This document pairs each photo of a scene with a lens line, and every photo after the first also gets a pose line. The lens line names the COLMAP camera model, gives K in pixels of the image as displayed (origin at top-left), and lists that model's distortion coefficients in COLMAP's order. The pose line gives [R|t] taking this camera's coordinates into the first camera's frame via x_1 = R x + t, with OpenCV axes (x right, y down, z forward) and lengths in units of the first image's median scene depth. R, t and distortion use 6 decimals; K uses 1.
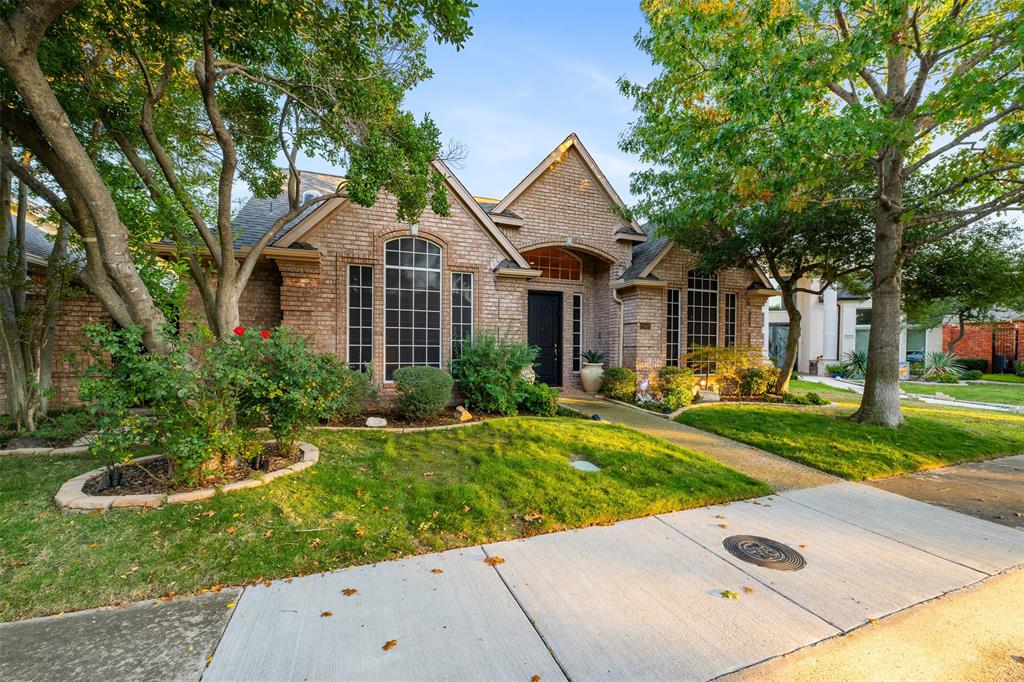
lens RADIAL K [[413.5, 0, 515.2], [0, 413.5, 355.3], [0, 0, 1]] dist [-0.001957, -0.000226]
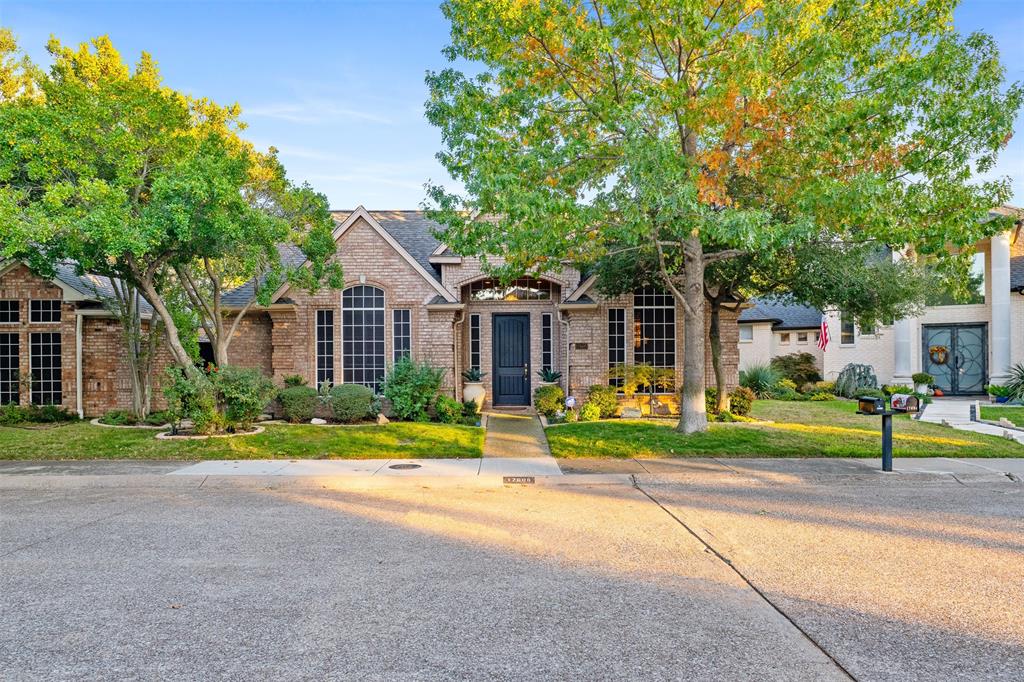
lens RADIAL K [[696.1, 0, 515.9], [0, 696.1, 363.2], [0, 0, 1]] dist [-0.000905, 0.000609]
pose [[0.938494, -0.013638, -0.345027, 0.951068], [0.008586, 0.999832, -0.016166, -0.000840], [0.345189, 0.012209, 0.938454, -0.877357]]
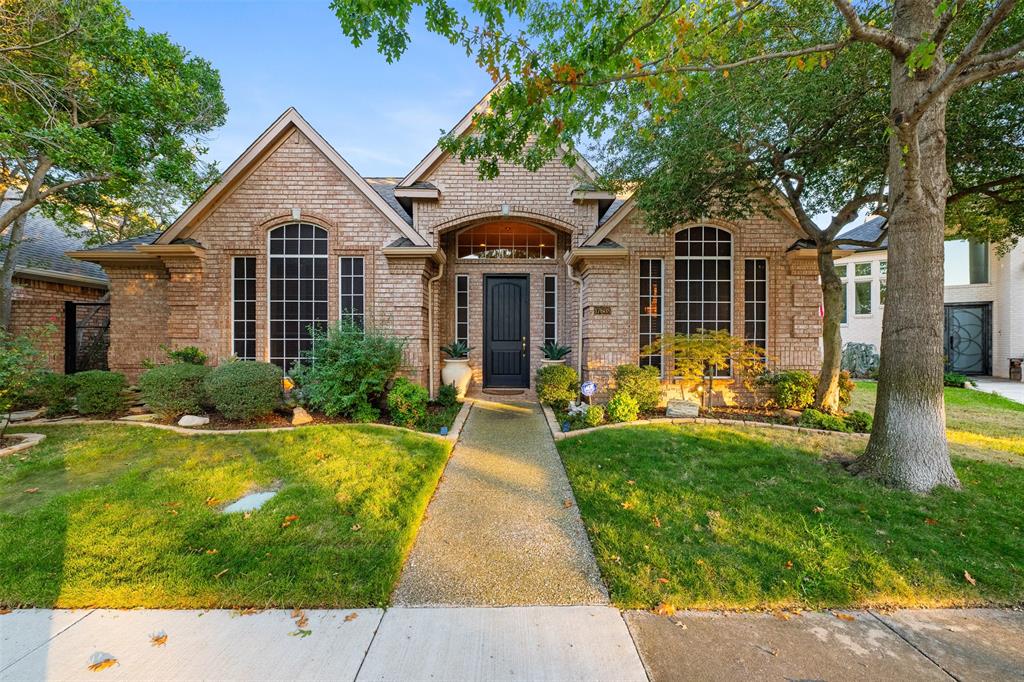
lens RADIAL K [[411.1, 0, 513.5], [0, 411.1, 346.5], [0, 0, 1]] dist [-0.001295, -0.000297]
pose [[0.936300, -0.005173, -0.351163, 0.528162], [0.000317, 0.999904, -0.013886, 0.006085], [0.351201, 0.012890, 0.936211, 0.307768]]
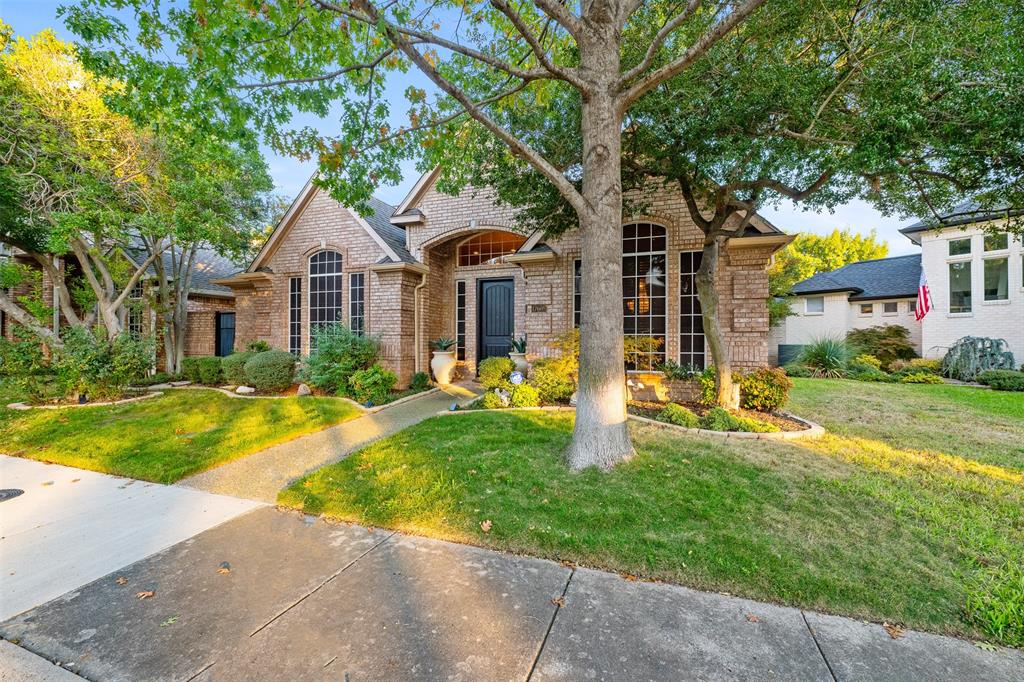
lens RADIAL K [[404.7, 0, 516.7], [0, 404.7, 338.4], [0, 0, 1]] dist [-0.002081, -0.000221]
pose [[0.758169, -0.009386, -0.651990, 1.006046], [-0.005960, 0.999755, -0.021323, 0.008556], [0.652030, 0.020052, 0.757928, 0.443629]]
